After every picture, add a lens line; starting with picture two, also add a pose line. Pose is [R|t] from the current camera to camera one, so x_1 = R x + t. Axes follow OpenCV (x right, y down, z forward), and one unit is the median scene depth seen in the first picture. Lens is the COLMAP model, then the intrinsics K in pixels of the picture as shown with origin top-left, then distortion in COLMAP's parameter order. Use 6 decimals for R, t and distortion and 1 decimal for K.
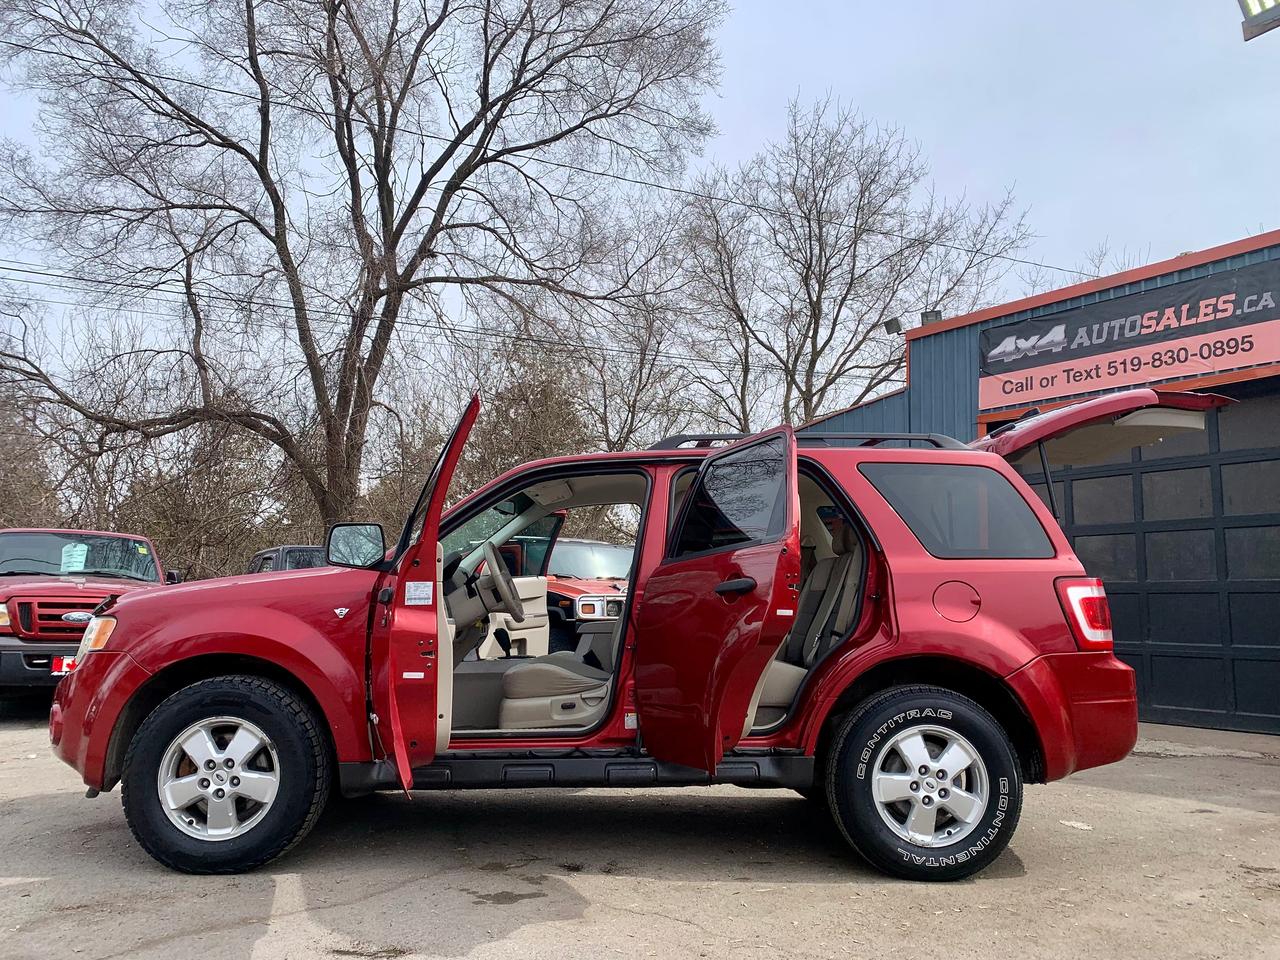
lens RADIAL K [[982.6, 0, 643.2], [0, 982.6, 481.2], [0, 0, 1]] dist [0.032509, -0.025698]
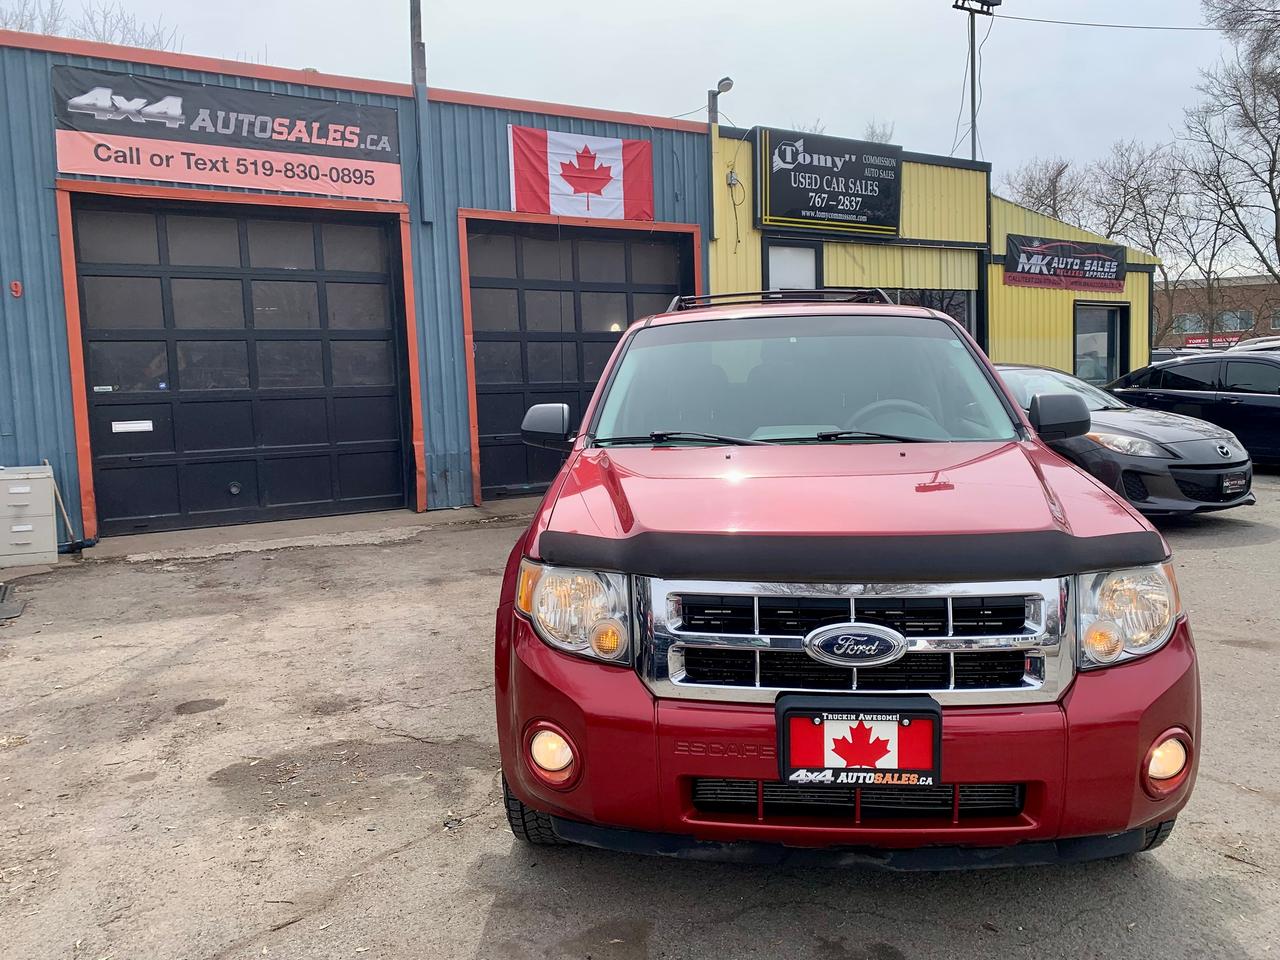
lens RADIAL K [[982.6, 0, 626.8], [0, 982.6, 474.4], [0, 0, 1]] dist [0.032509, -0.025698]
pose [[0.098904, -0.117424, 0.988145, -0.564475], [-0.103061, 0.986464, 0.127540, 0.023145], [-0.989746, -0.114453, 0.085463, 0.629847]]
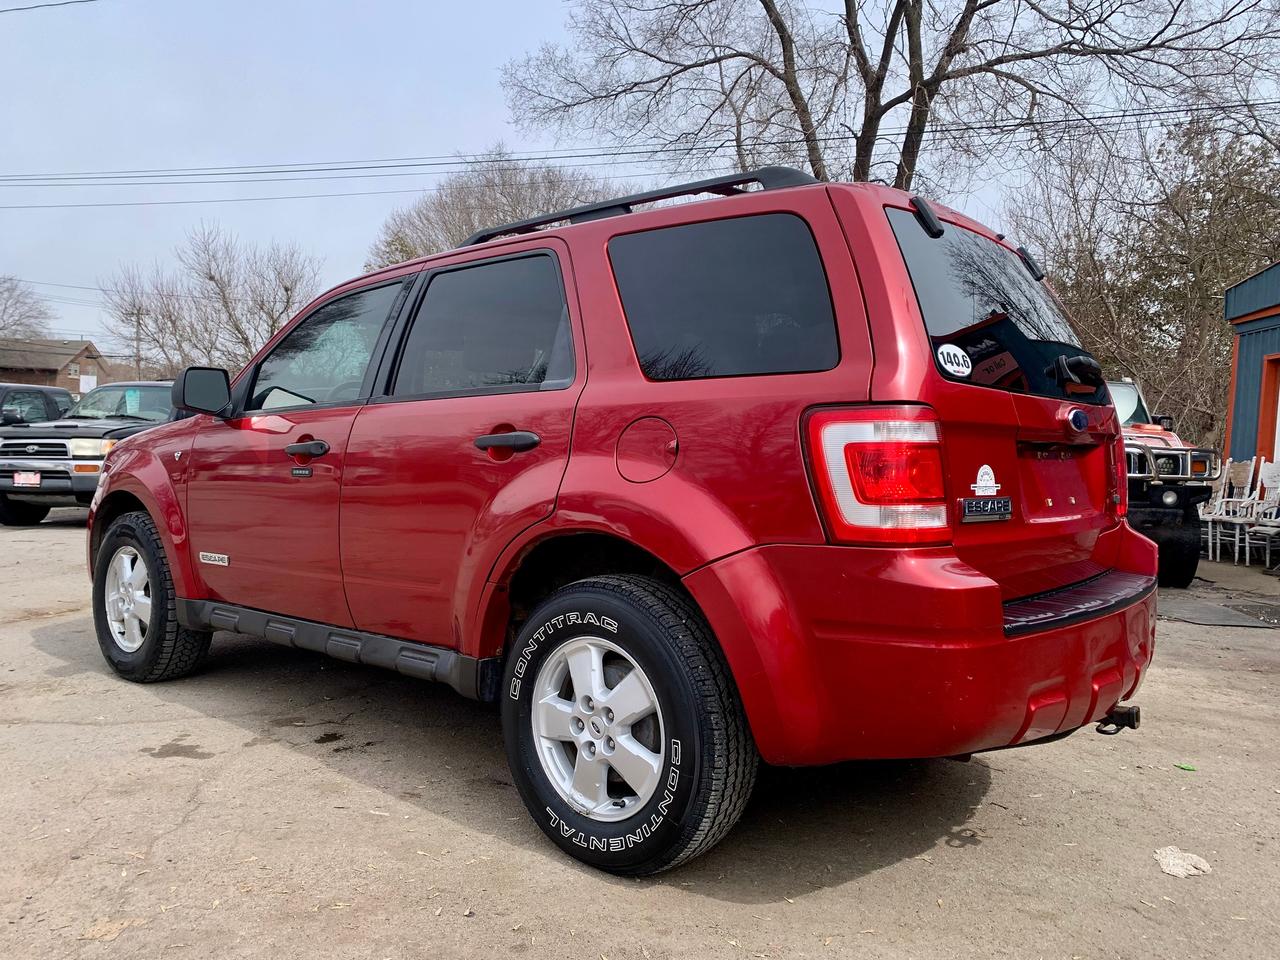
lens RADIAL K [[982.6, 0, 625.3], [0, 982.6, 468.5], [0, 0, 1]] dist [0.032509, -0.025698]
pose [[0.748092, 0.023595, -0.663175, 0.348739], [0.071173, 0.990750, 0.115536, 0.031039], [0.659767, -0.133632, 0.739493, 0.264877]]
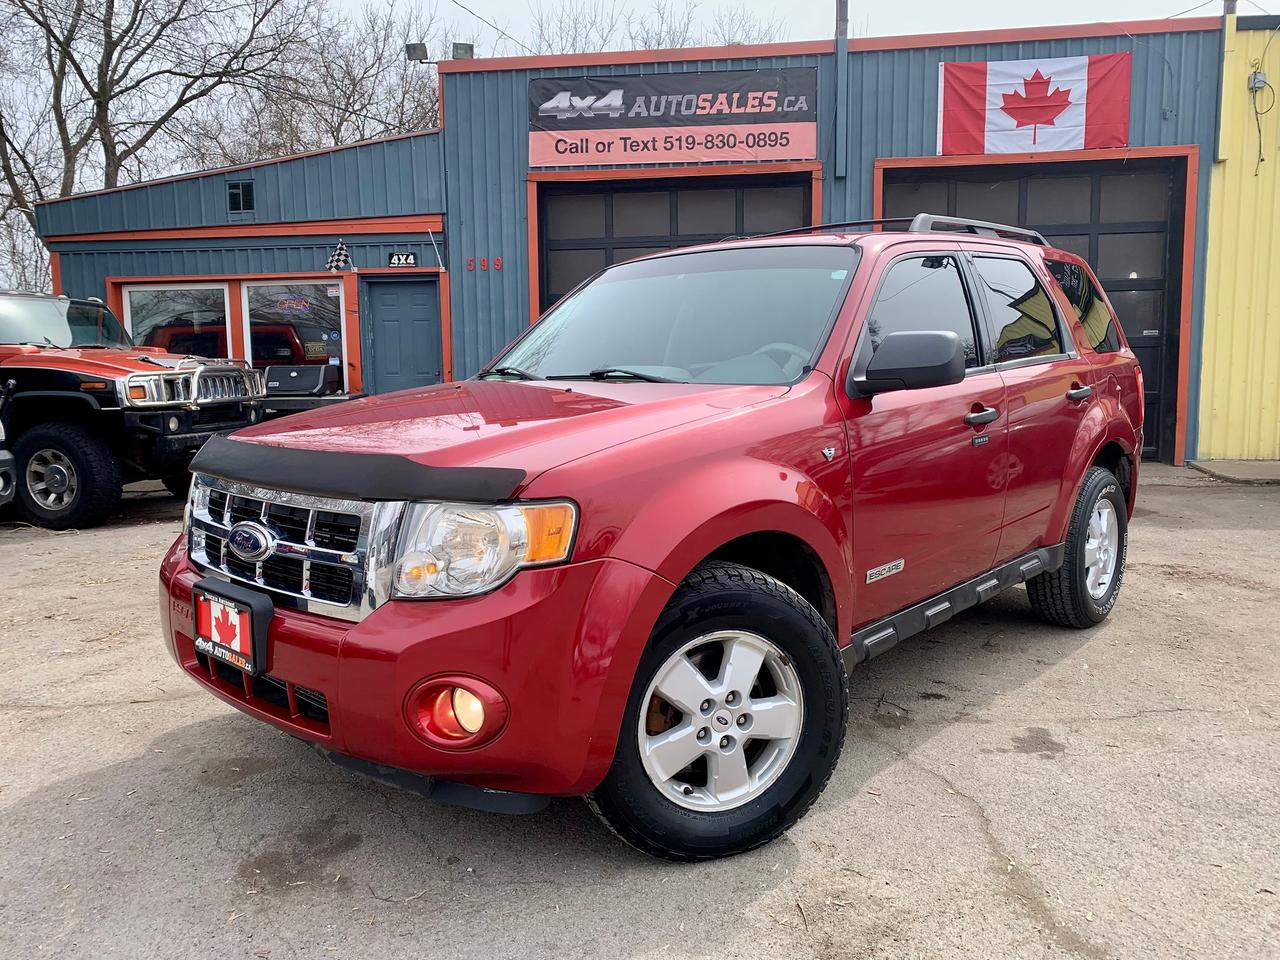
lens RADIAL K [[982.6, 0, 628.5], [0, 982.6, 468.6], [0, 0, 1]] dist [0.032509, -0.025698]
pose [[0.690653, -0.108741, 0.714964, -0.432267], [-0.069905, 0.973963, 0.215661, 0.002088], [-0.719799, -0.198926, 0.665069, 0.306975]]
